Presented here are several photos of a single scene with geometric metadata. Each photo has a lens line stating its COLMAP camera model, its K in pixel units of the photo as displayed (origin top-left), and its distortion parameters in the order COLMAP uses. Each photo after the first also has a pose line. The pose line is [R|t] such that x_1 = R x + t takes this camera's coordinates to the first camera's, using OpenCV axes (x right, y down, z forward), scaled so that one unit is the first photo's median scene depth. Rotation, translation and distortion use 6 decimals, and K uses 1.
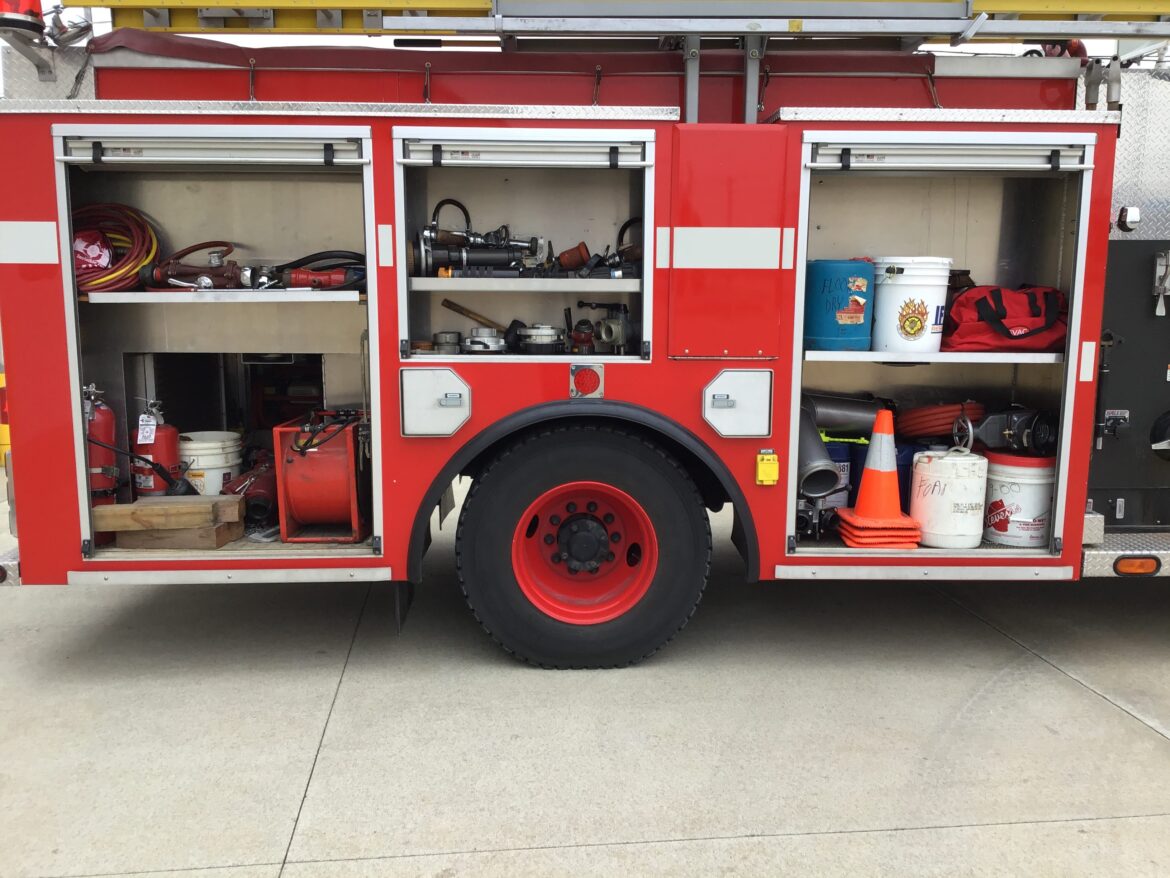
lens RADIAL K [[1062.3, 0, 580.1], [0, 1062.3, 443.2], [0, 0, 1]] dist [0.088685, -0.140575]
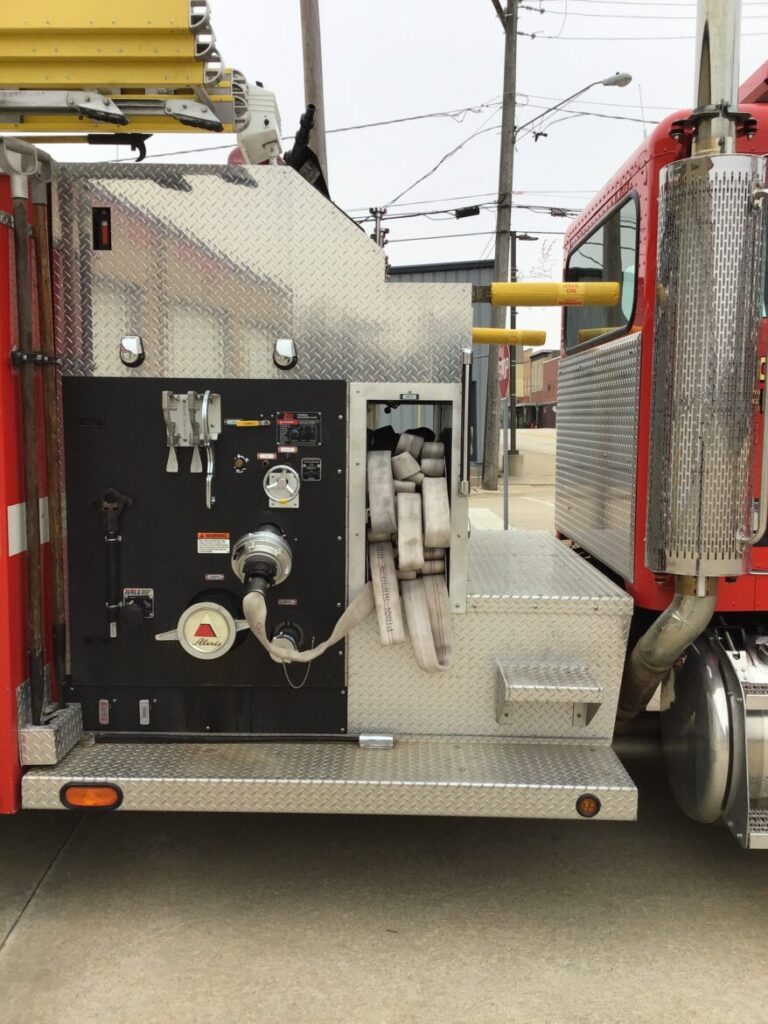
lens RADIAL K [[929.7, 0, 409.7], [0, 929.7, 512.1], [0, 0, 1]] dist [0.088685, -0.140575]
pose [[0.998694, 0.015645, -0.048643, 0.773805], [-0.017615, 0.999031, -0.040331, -0.066117], [0.047965, 0.041135, 0.998002, 0.331483]]
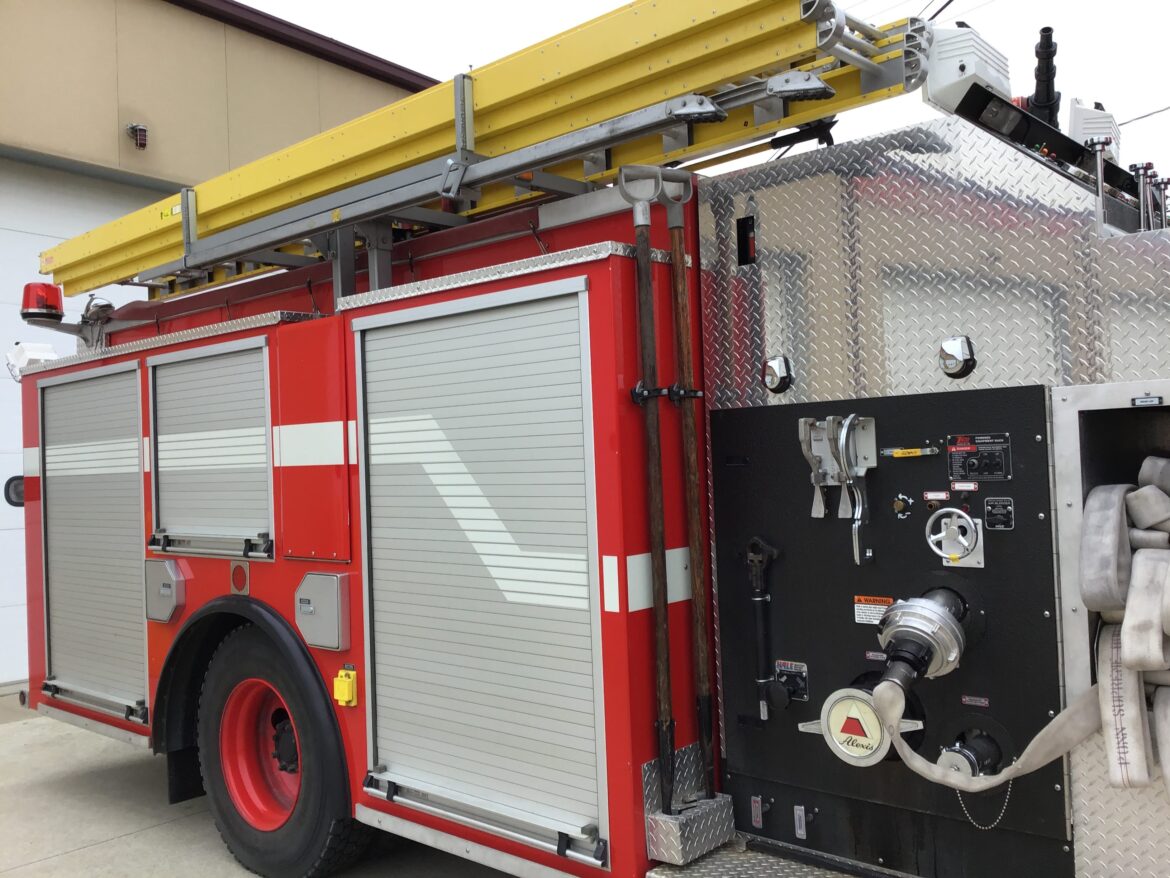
lens RADIAL K [[1062.3, 0, 583.3], [0, 1062.3, 430.8], [0, 0, 1]] dist [0.088685, -0.140575]
pose [[0.706379, -0.047741, -0.706222, 0.921028], [-0.063999, 0.989329, -0.130892, -0.079997], [0.704935, 0.137657, 0.695786, 0.469123]]
